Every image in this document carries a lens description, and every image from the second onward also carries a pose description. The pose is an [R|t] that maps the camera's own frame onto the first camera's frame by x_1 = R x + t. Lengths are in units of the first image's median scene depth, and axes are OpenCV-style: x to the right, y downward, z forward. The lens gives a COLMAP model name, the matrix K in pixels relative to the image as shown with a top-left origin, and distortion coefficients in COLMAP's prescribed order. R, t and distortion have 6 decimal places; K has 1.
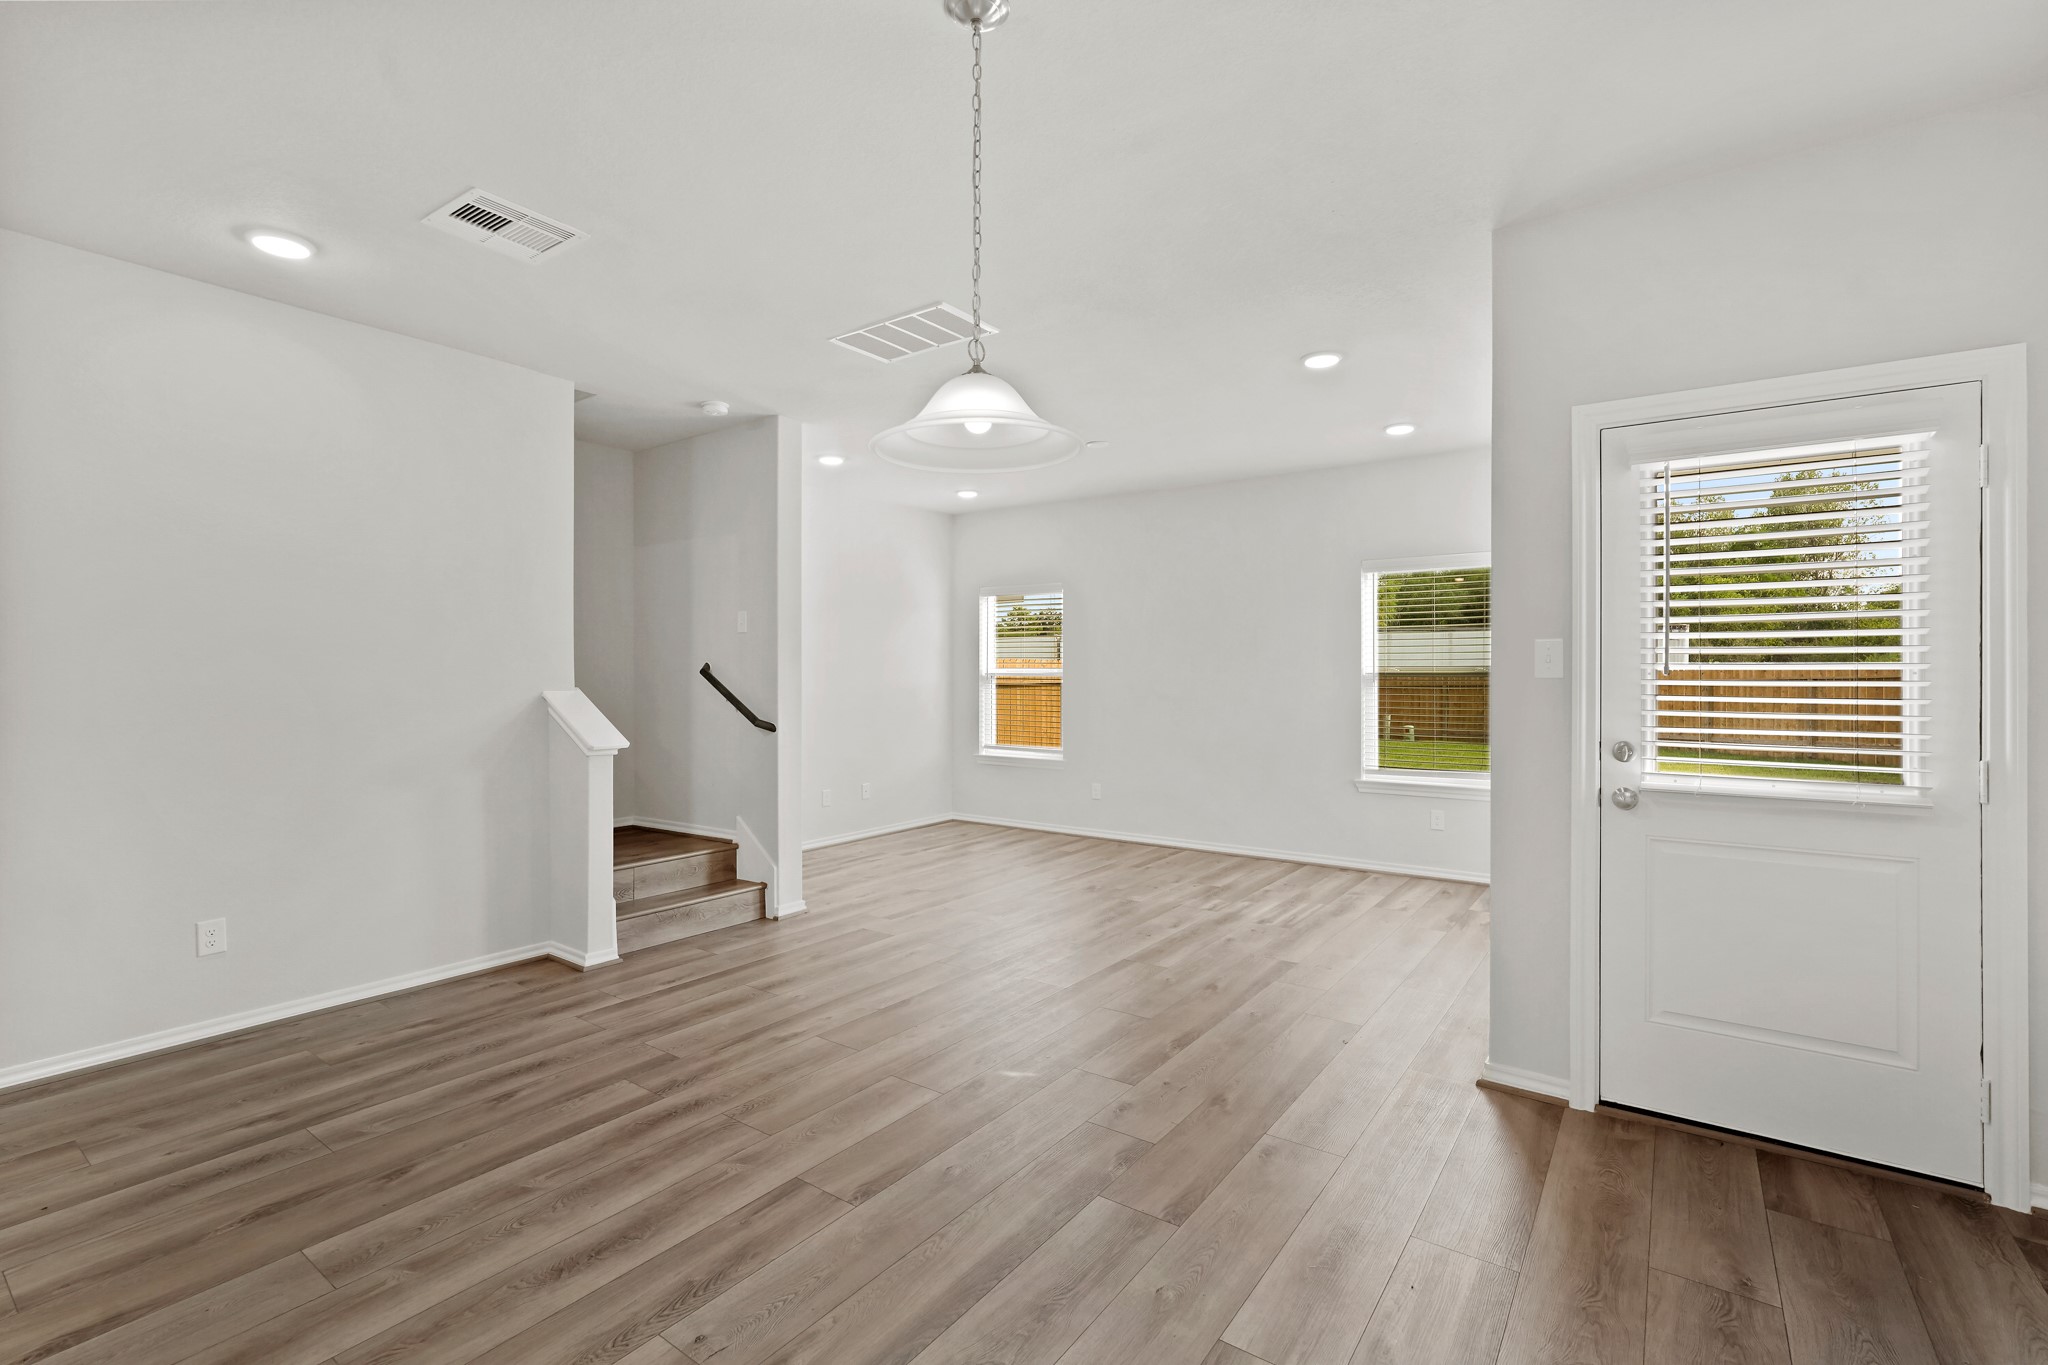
lens RADIAL K [[910.4, 0, 1020.3], [0, 910.4, 676.8], [0, 0, 1]] dist [-0.001014, 0.001677]
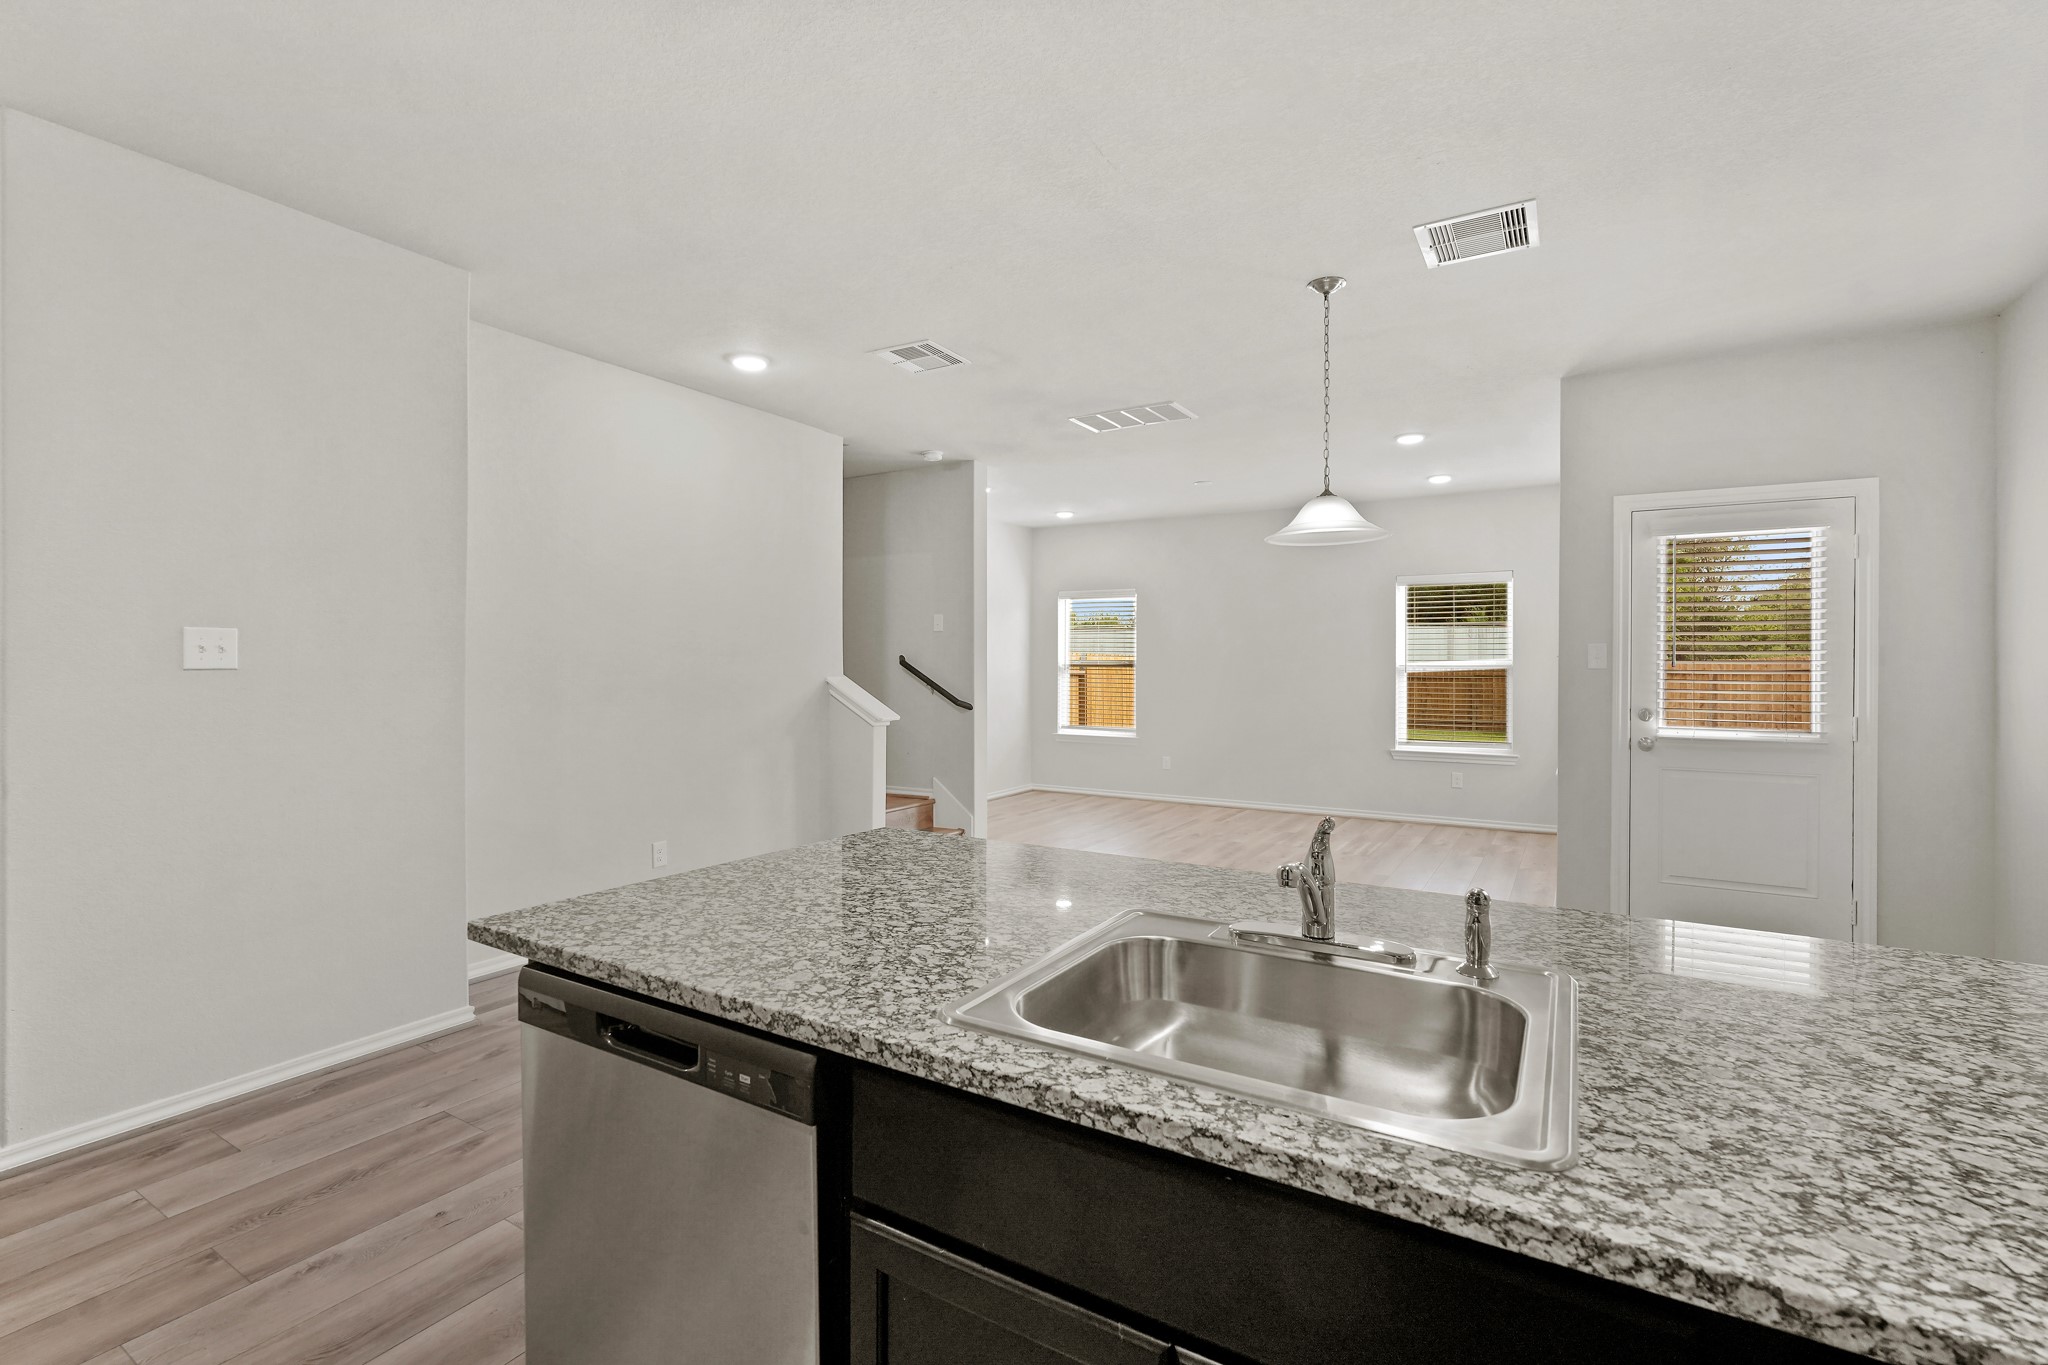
lens RADIAL K [[910.4, 0, 1025.1], [0, 910.4, 672.2], [0, 0, 1]] dist [-0.001014, 0.001677]
pose [[0.996993, 0.002470, 0.077456, -0.293770], [-0.002844, 0.999985, 0.004710, 0.001705], [-0.077443, -0.004916, 0.996985, -0.272958]]
